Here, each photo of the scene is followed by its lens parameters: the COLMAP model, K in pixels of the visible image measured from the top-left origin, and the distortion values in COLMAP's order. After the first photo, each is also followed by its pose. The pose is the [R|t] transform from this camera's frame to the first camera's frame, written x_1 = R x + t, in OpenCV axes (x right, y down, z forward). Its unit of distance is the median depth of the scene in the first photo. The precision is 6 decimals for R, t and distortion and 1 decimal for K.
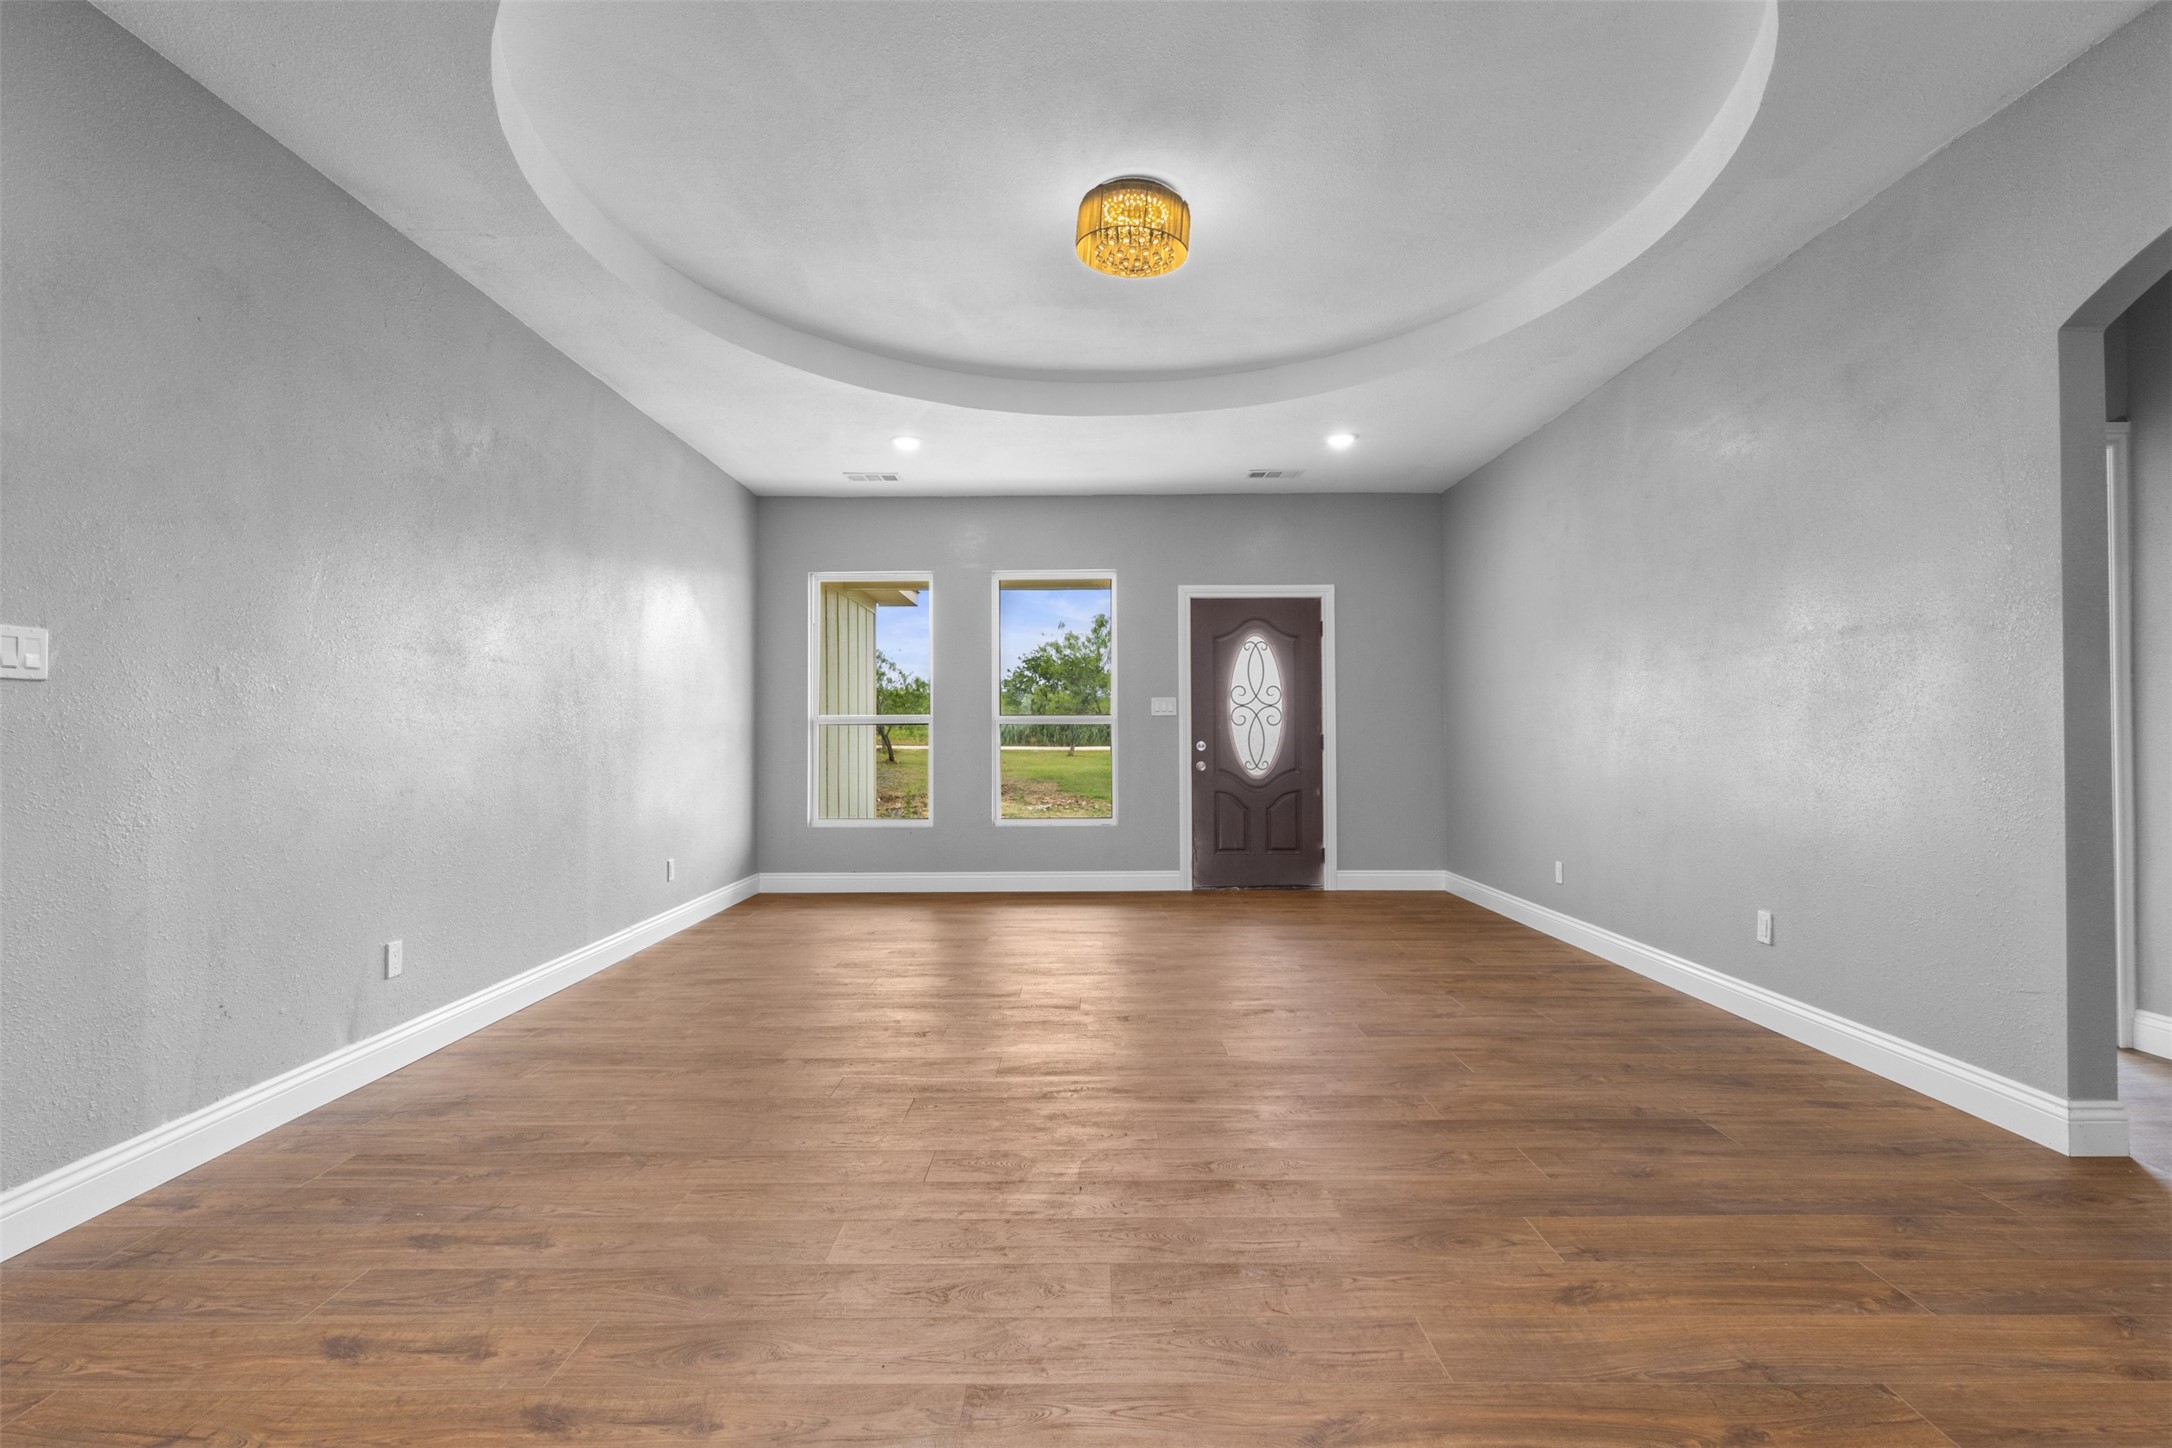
lens RADIAL K [[1010.7, 0, 1082.2], [0, 1010.7, 727.9], [0, 0, 1]] dist [0.000876, 0.000198]
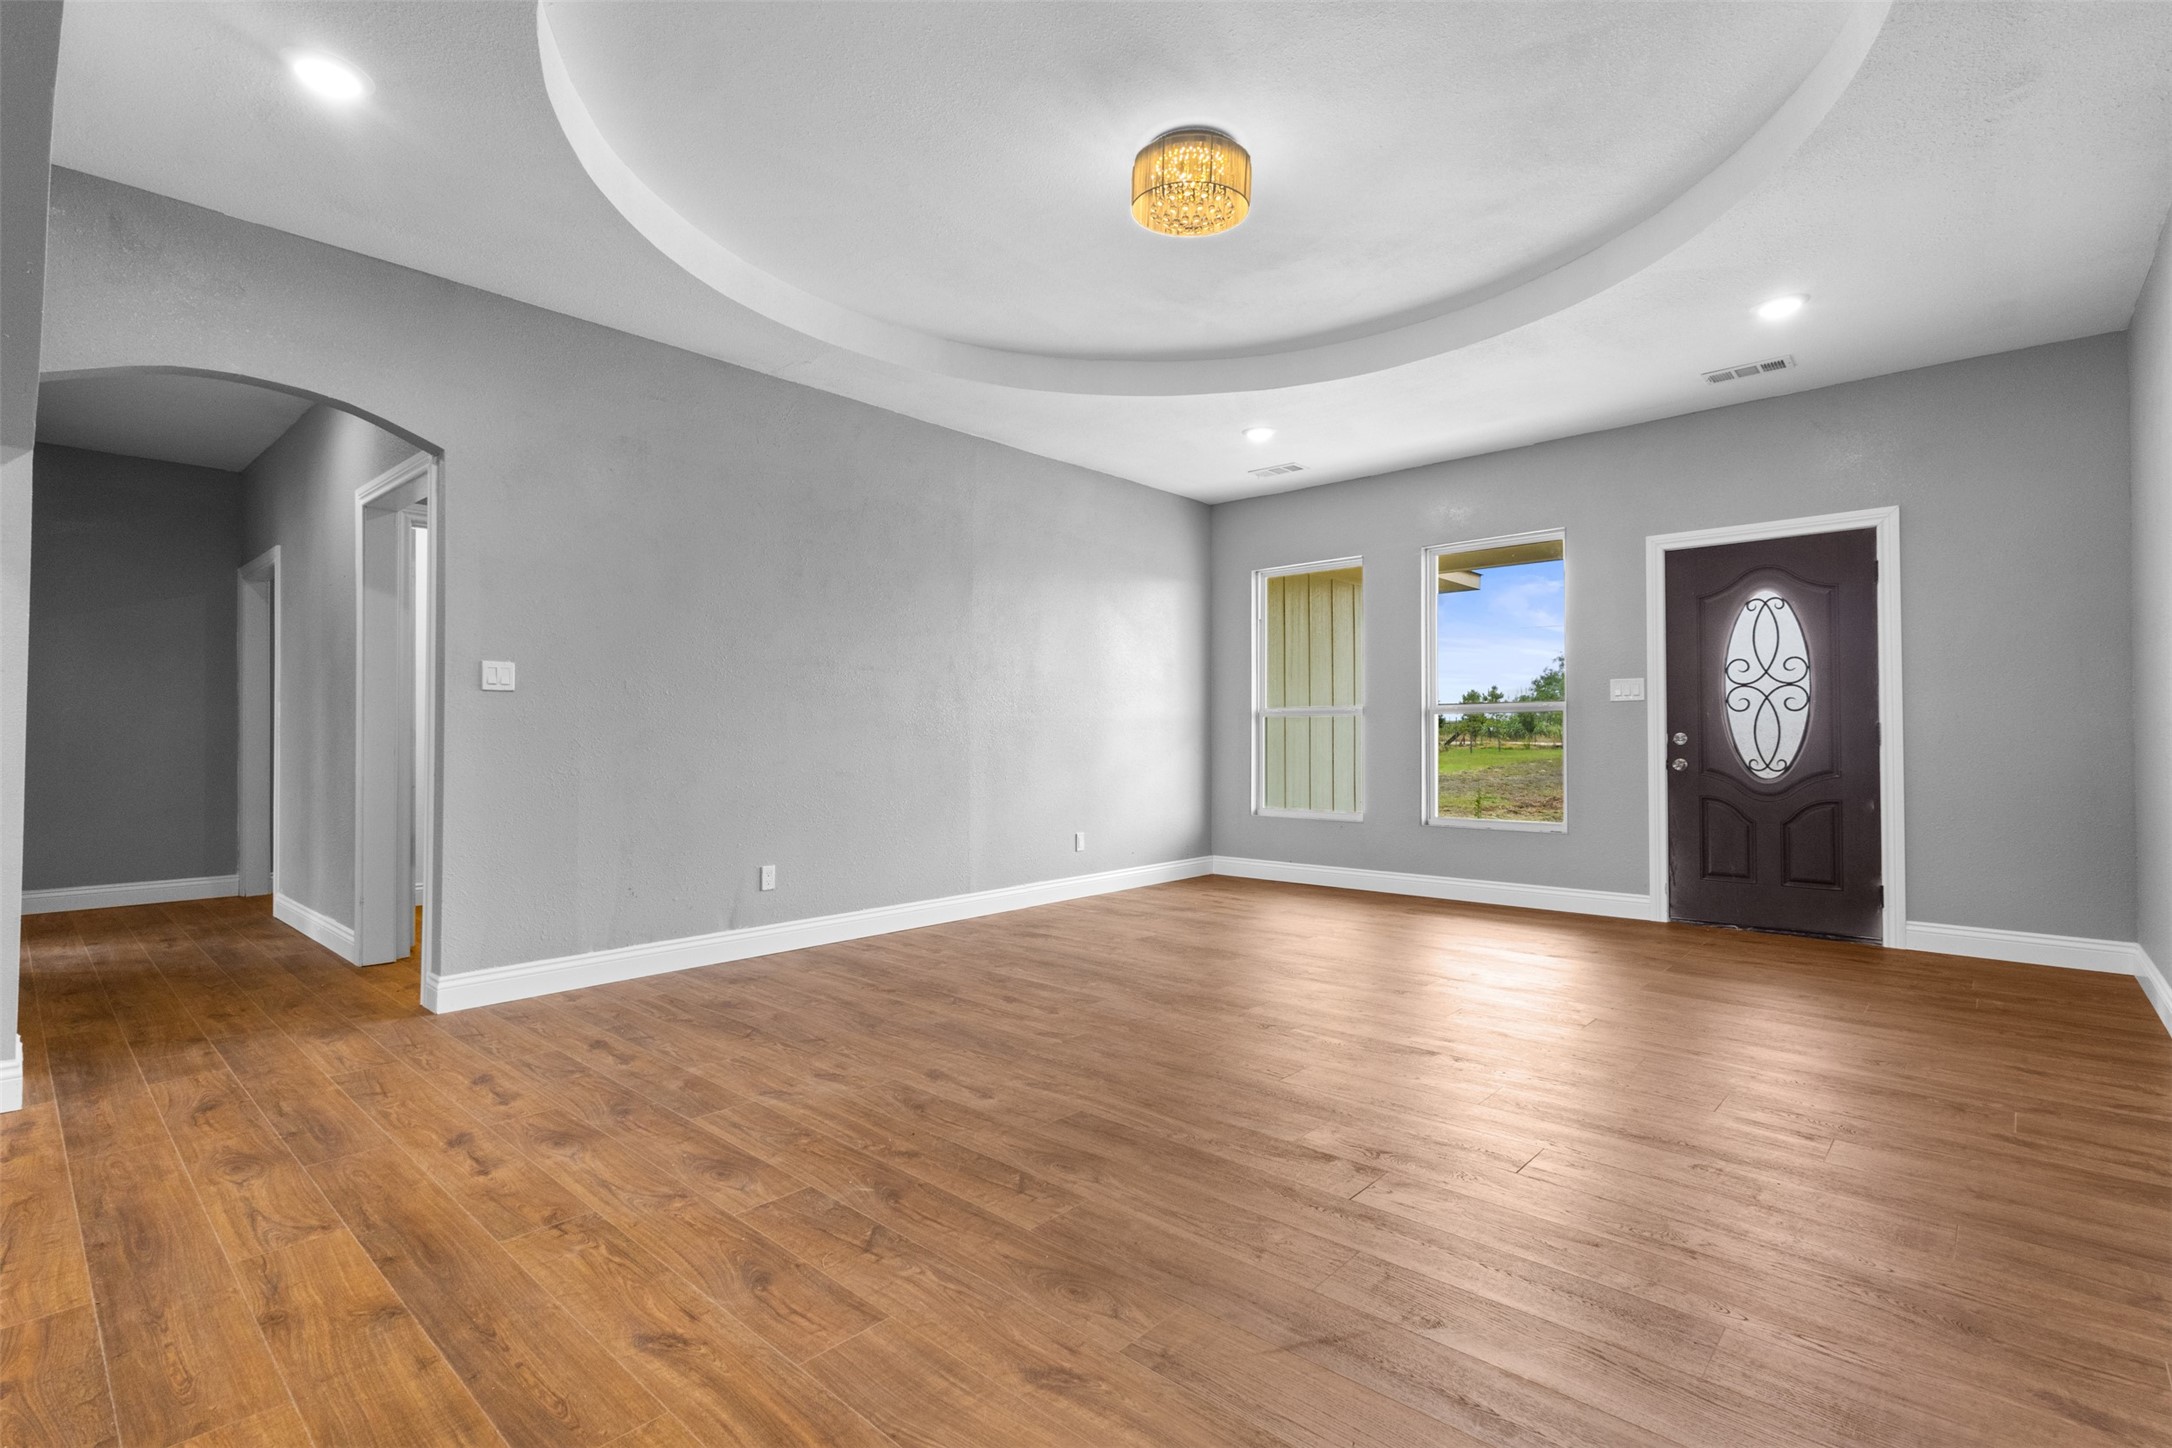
lens RADIAL K [[1010.7, 0, 1087.4], [0, 1010.7, 725.4], [0, 0, 1]] dist [0.000876, 0.000198]
pose [[0.736440, -0.004893, -0.676485, 0.308788], [0.004541, 0.999987, -0.002290, 0.007416], [0.676487, -0.001385, 0.736453, 0.116834]]
